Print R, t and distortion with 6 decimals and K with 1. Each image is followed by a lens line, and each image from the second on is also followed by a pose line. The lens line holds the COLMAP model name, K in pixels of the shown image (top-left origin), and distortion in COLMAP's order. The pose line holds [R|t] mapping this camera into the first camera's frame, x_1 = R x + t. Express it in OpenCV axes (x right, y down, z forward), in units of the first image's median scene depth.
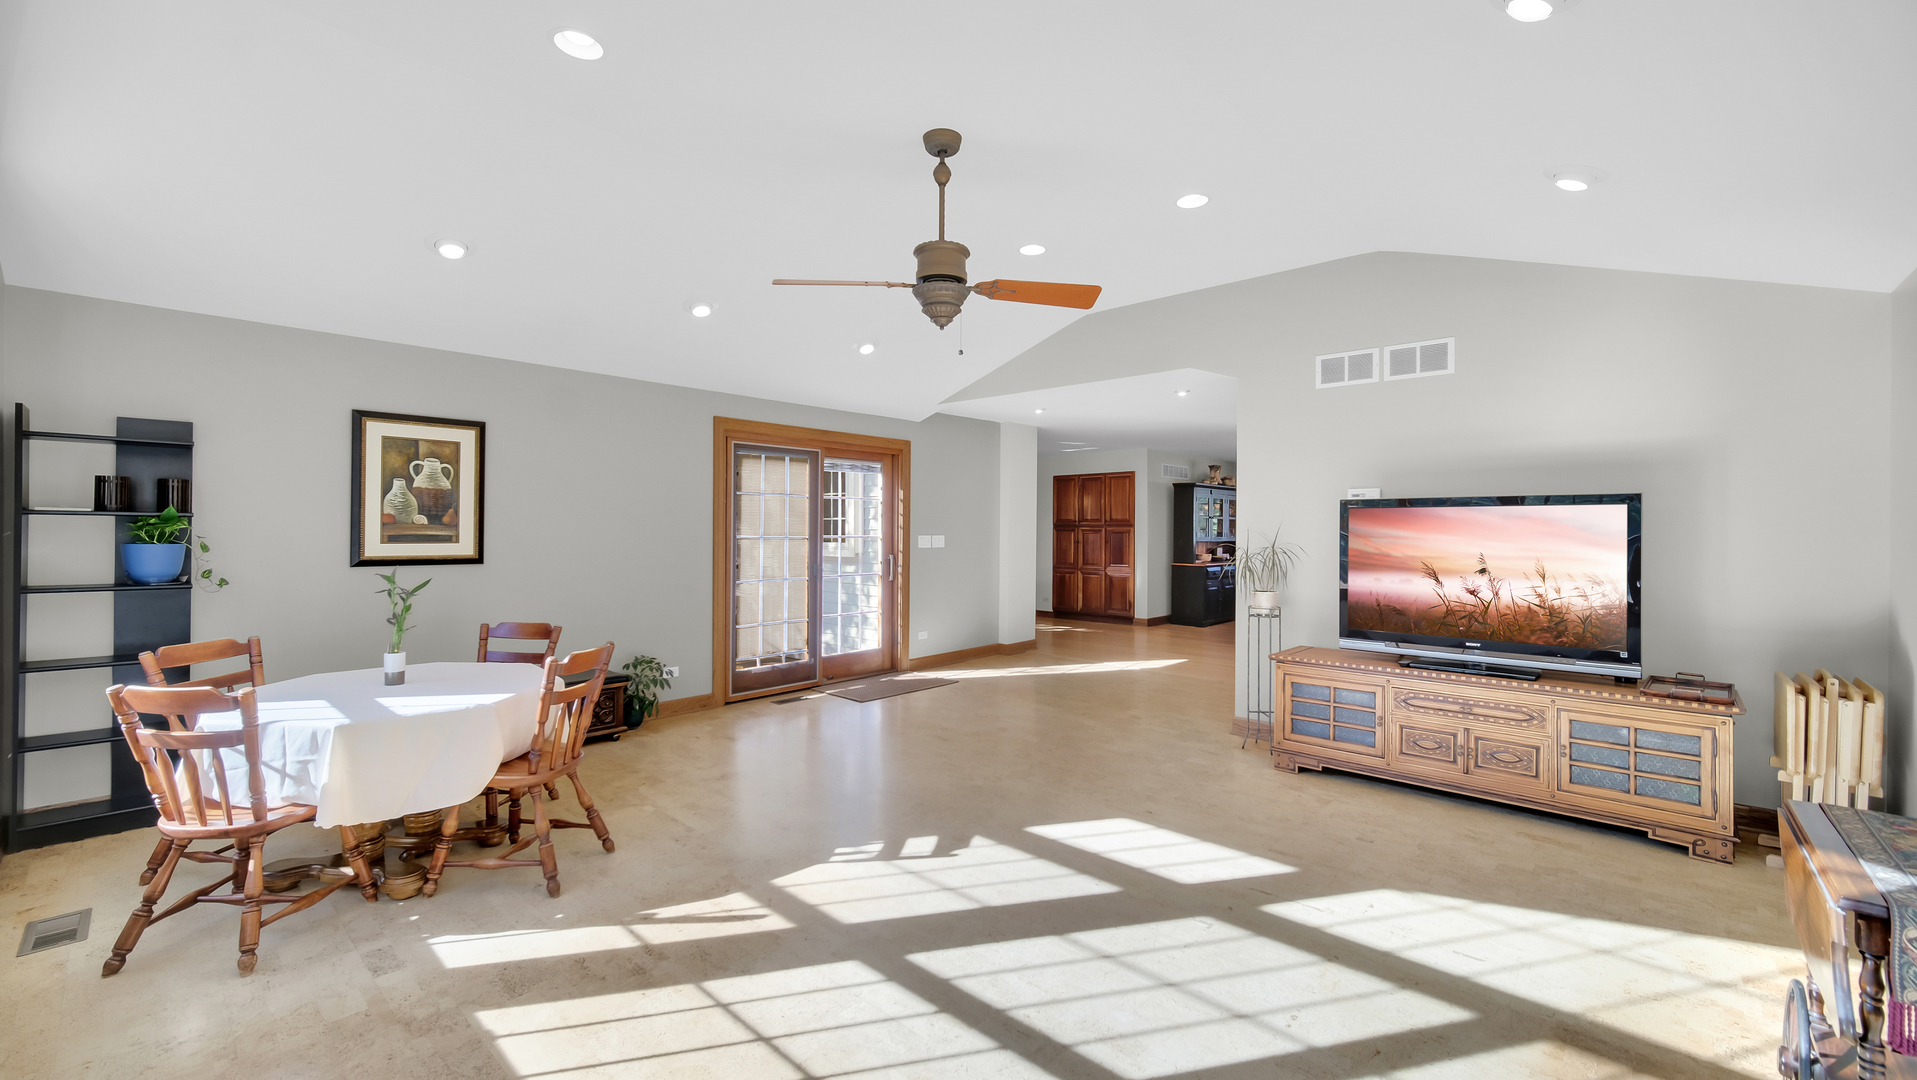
lens RADIAL K [[769.8, 0, 969.5], [0, 769.8, 526.6], [0, 0, 1]] dist [0.000353, -0.000090]
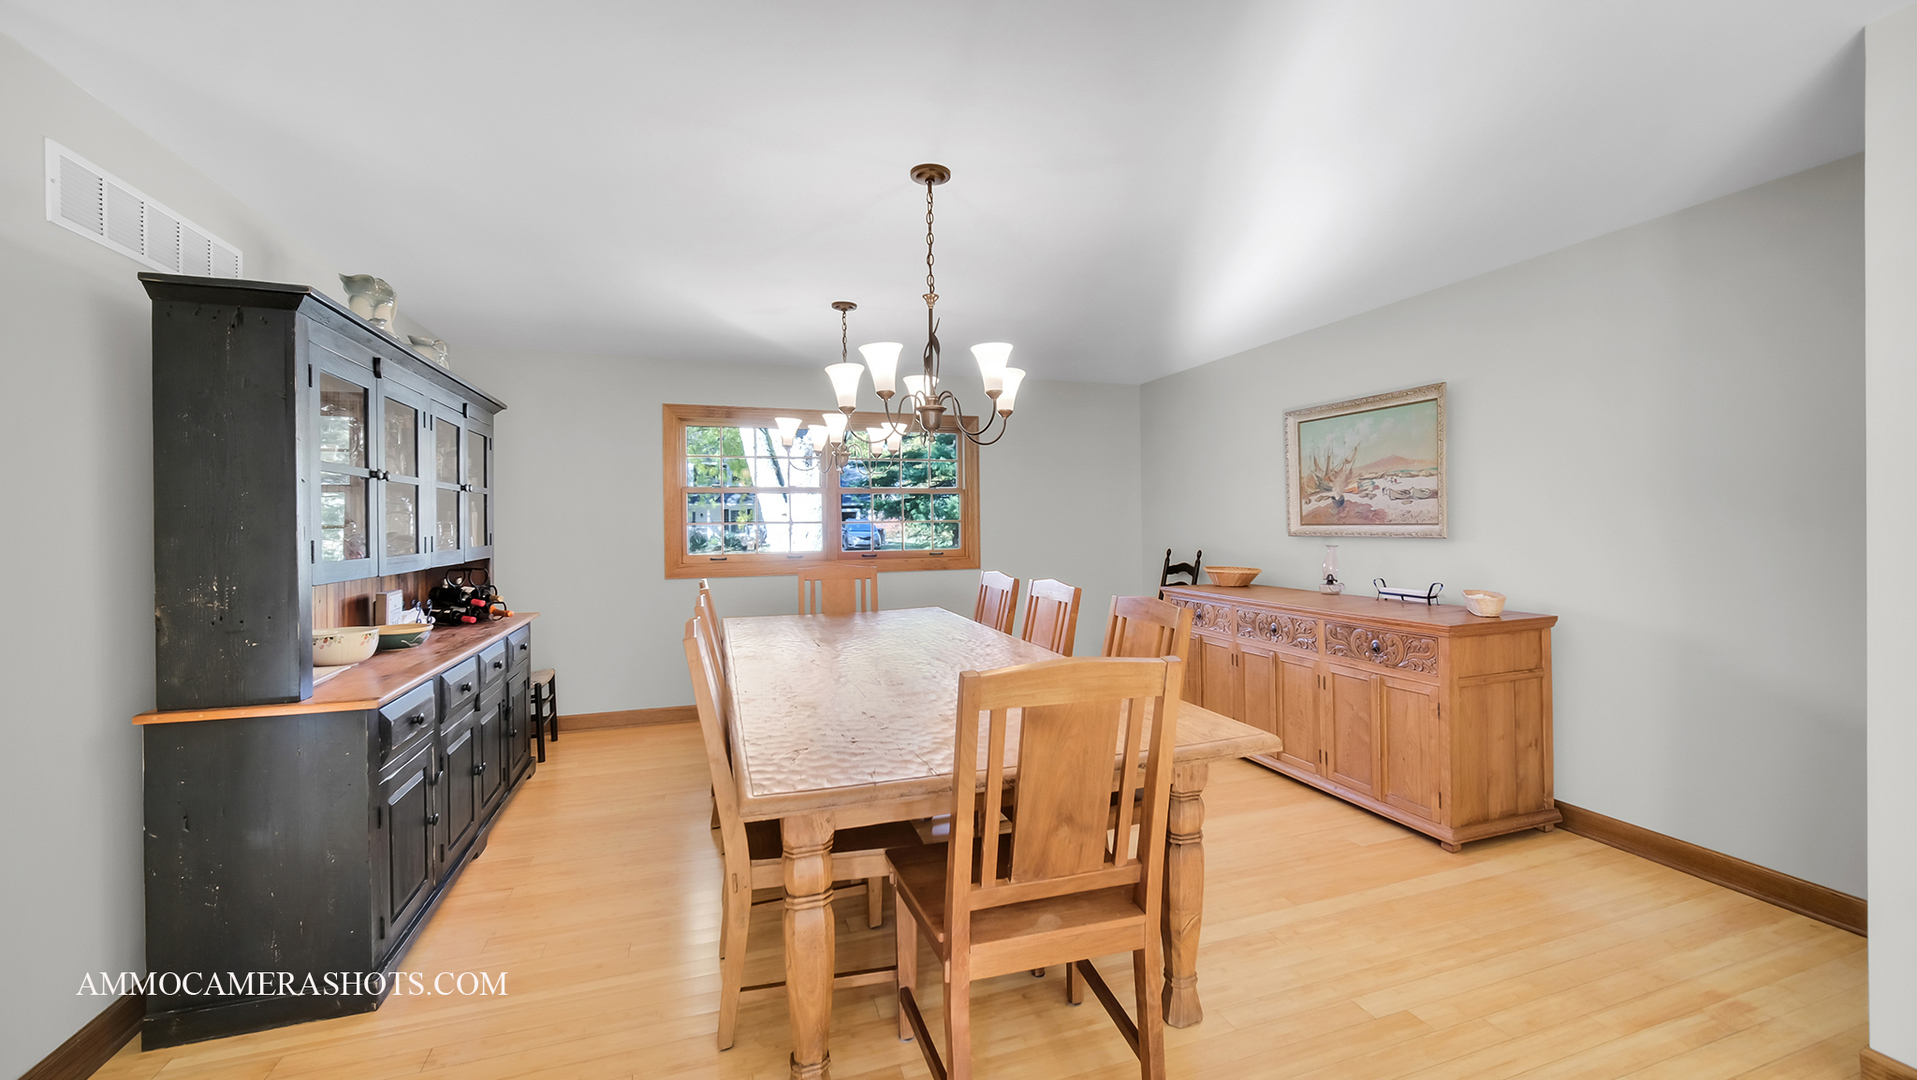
lens RADIAL K [[769.8, 0, 969.5], [0, 769.8, 526.6], [0, 0, 1]] dist [0.000353, -0.000090]
pose [[0.491109, -0.010192, 0.871039, 0.198663], [0.006054, 0.999947, 0.008287, 0.003281], [-0.871077, 0.001203, 0.491145, 0.733718]]
